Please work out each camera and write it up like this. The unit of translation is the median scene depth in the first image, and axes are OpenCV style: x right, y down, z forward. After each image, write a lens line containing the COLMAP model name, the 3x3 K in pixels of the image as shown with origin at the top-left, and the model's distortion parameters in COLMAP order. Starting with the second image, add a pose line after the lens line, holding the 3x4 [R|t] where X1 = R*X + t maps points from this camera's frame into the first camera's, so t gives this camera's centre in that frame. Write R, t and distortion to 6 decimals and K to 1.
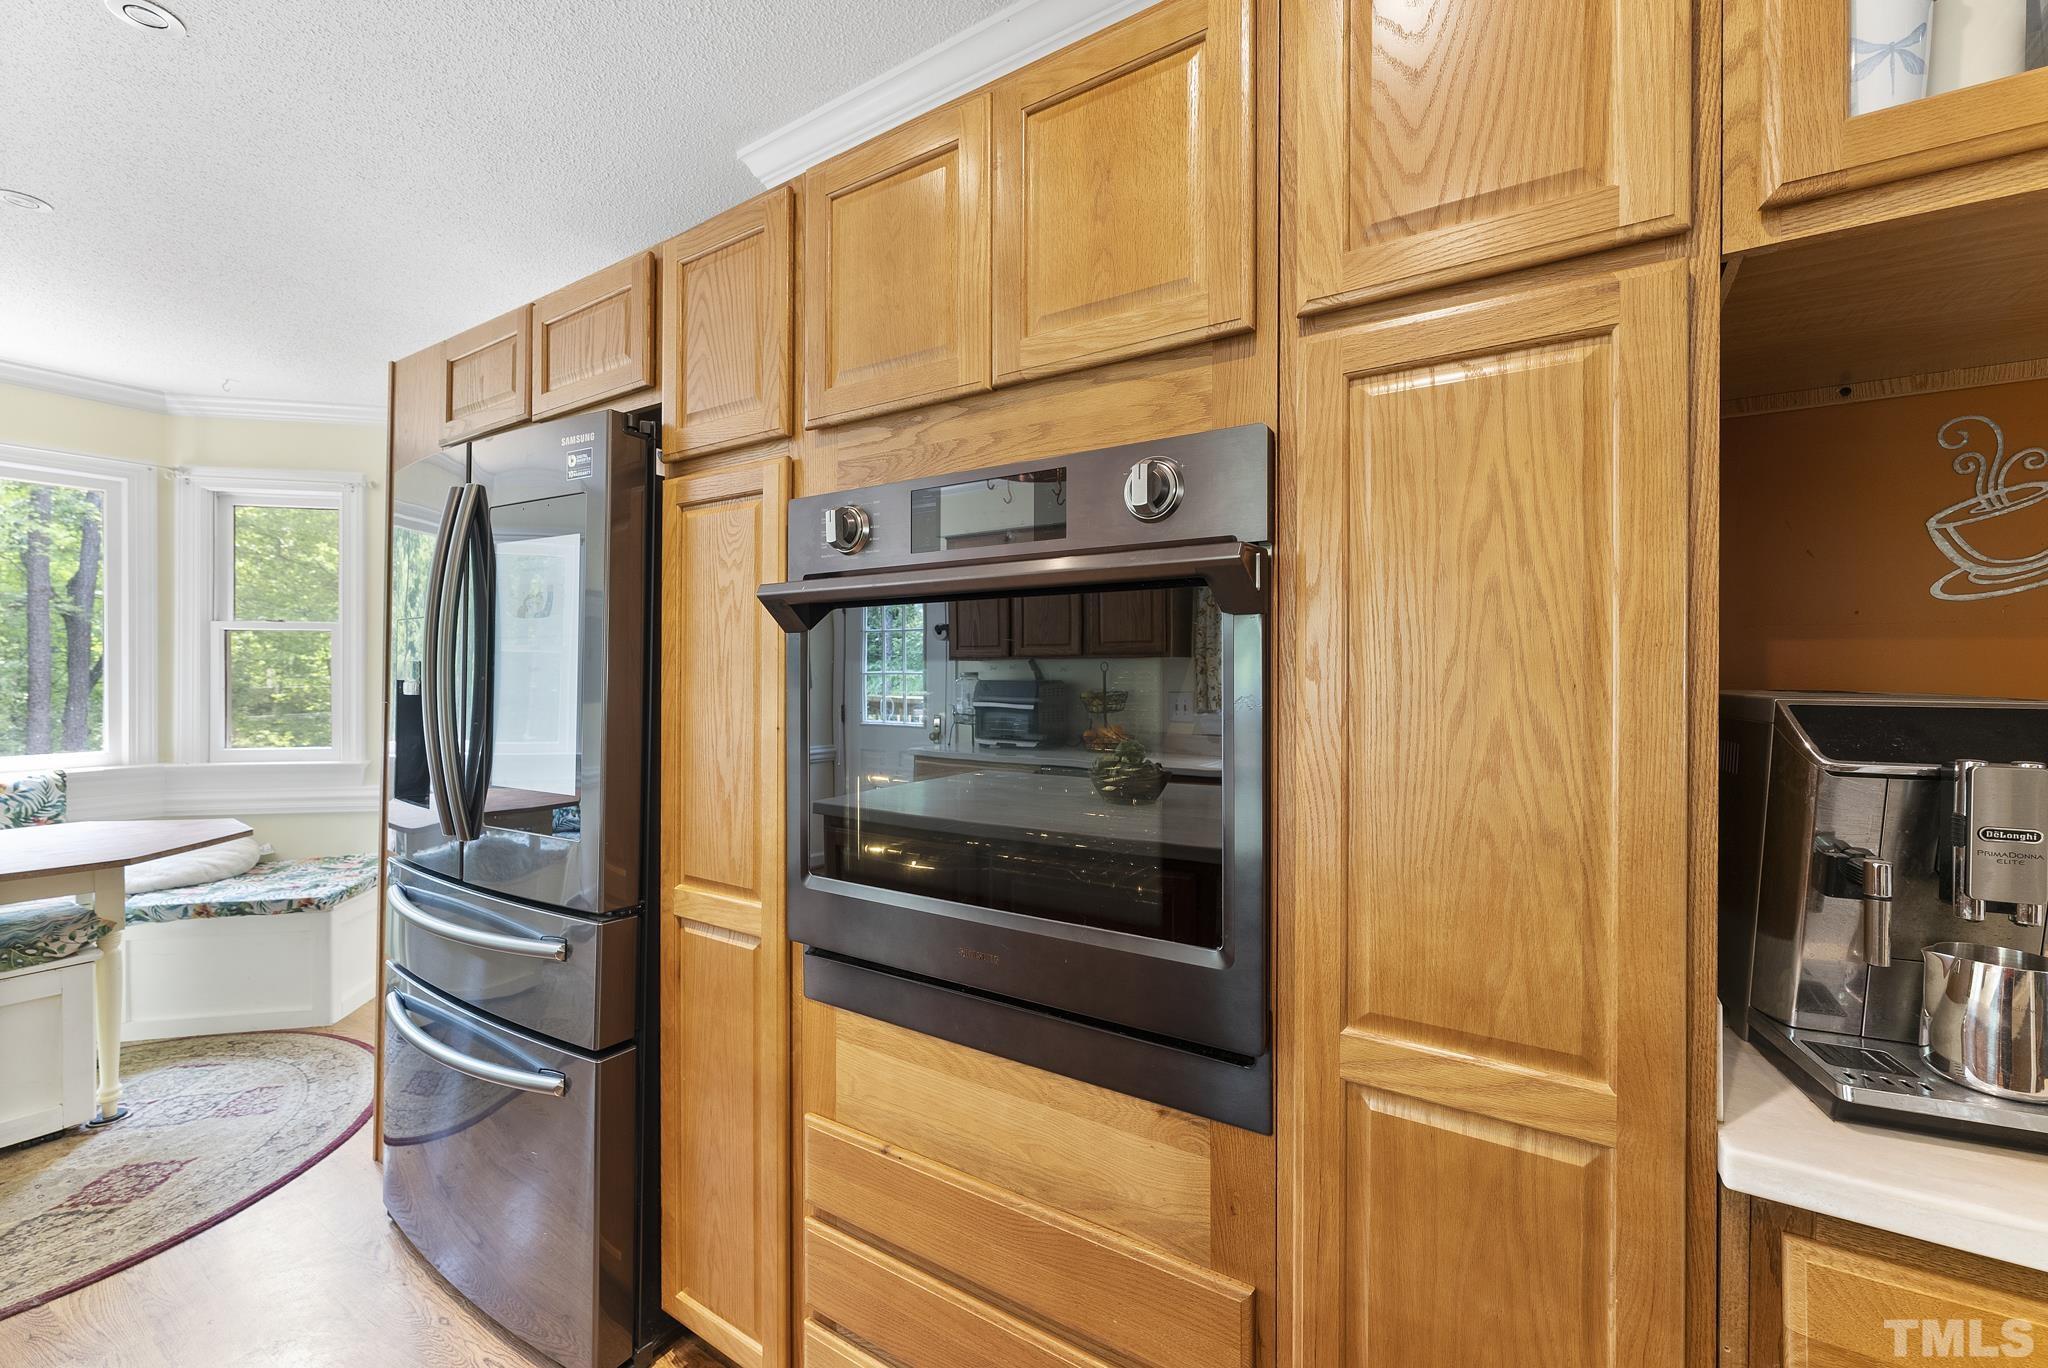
lens RADIAL K [[825.9, 0, 1018.1], [0, 825.9, 675.2], [0, 0, 1]] dist [0.000696, 0.000002]
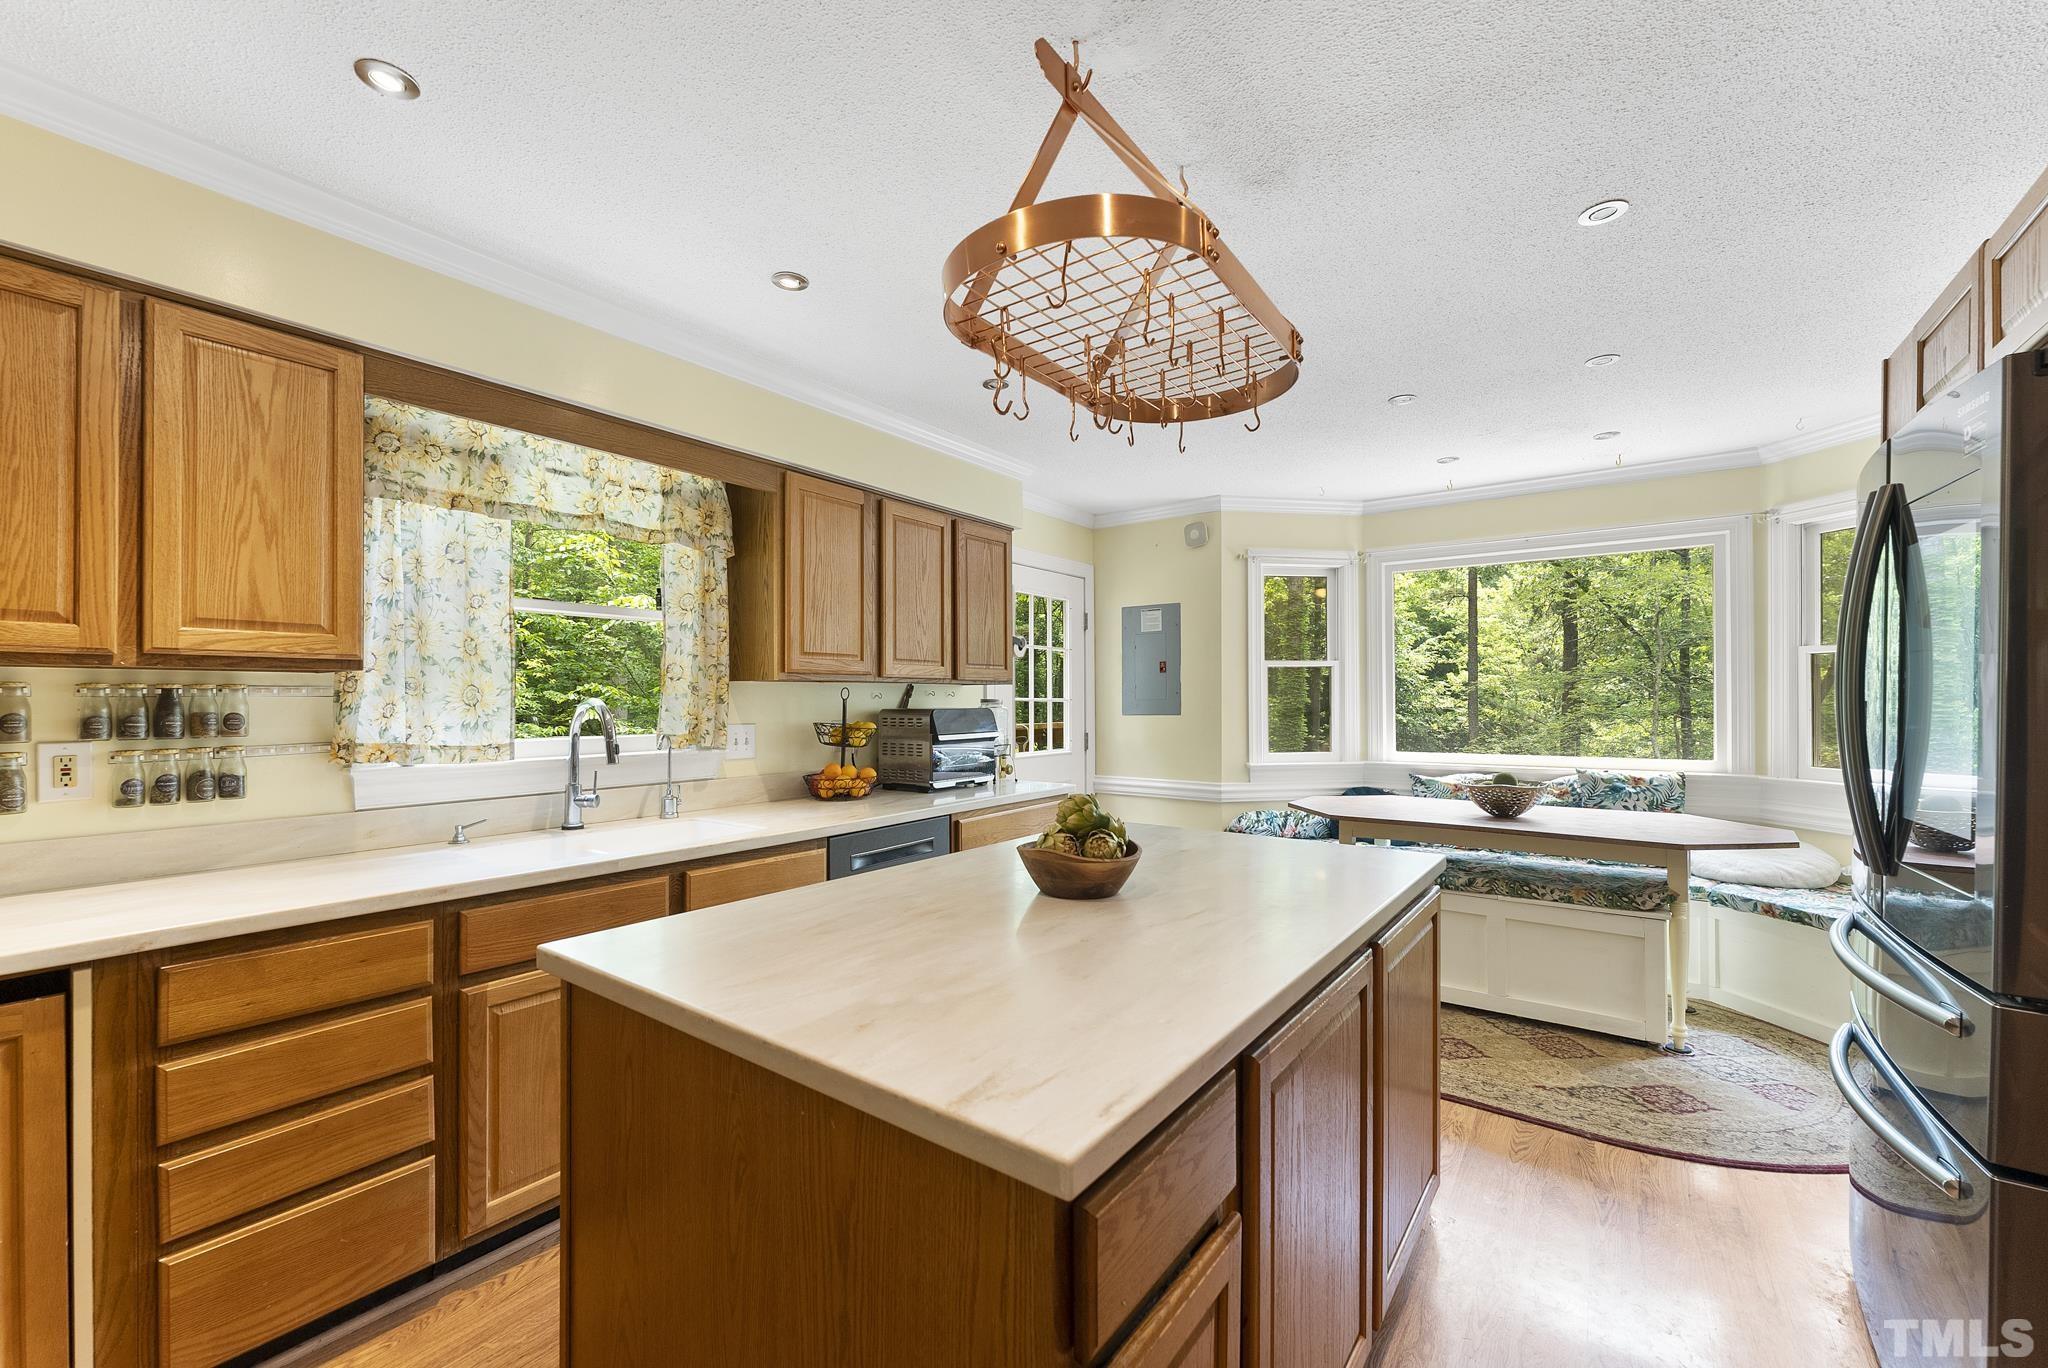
lens RADIAL K [[825.9, 0, 1017.5], [0, 825.9, 695.1], [0, 0, 1]] dist [0.000696, 0.000002]
pose [[-0.045217, -0.005230, -0.998964, 0.198922], [-0.000004, 0.999986, -0.005235, 0.004384], [0.998977, -0.000233, -0.045216, 0.056364]]
